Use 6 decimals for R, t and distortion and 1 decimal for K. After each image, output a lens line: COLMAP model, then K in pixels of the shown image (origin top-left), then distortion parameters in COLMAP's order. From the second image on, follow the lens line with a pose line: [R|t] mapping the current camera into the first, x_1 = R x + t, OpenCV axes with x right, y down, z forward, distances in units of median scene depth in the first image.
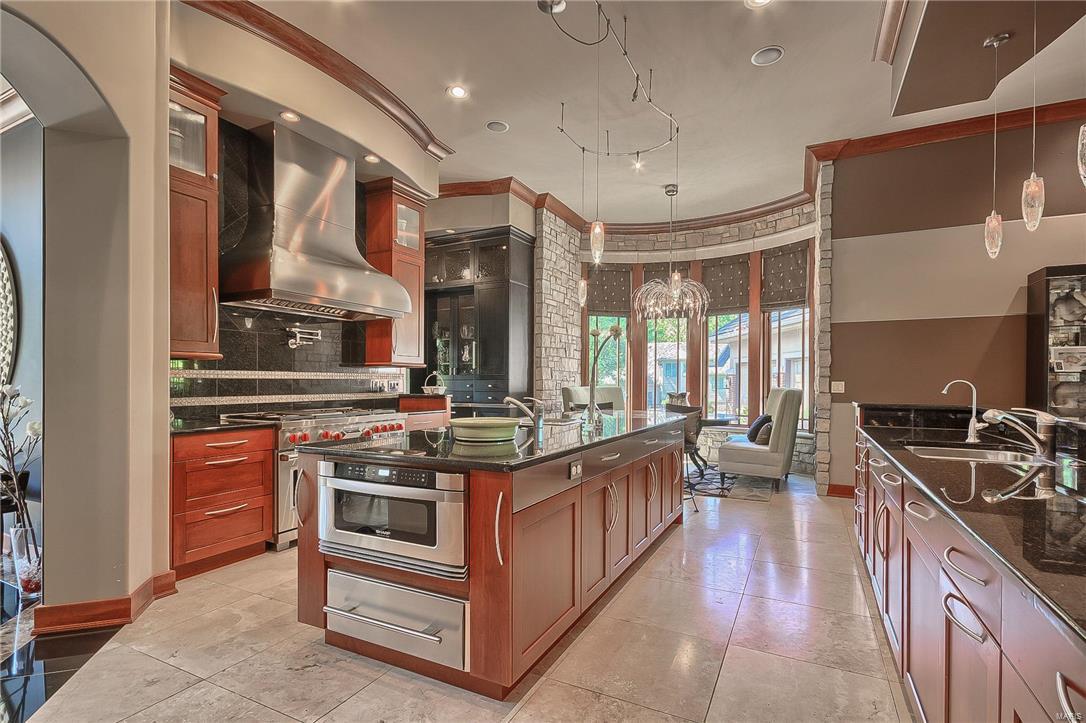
lens RADIAL K [[514.9, 0, 542.8], [0, 514.9, 372.9], [0, 0, 1]] dist [0.002233, 0.000270]
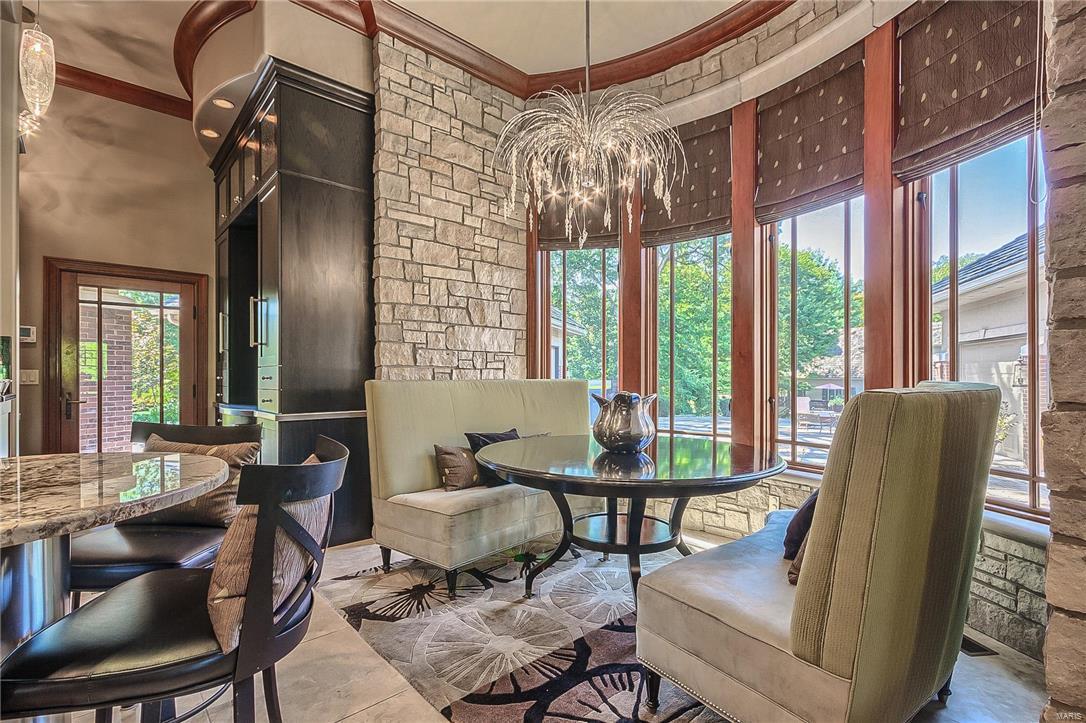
lens RADIAL K [[493.1, 0, 544.6], [0, 493.1, 371.9], [0, 0, 1]] dist [0.002861, -0.000009]
pose [[0.930855, 0.000028, -0.365389, 0.312001], [0.005764, 0.999874, 0.014760, 0.011758], [0.365343, -0.015845, 0.930738, 0.557423]]
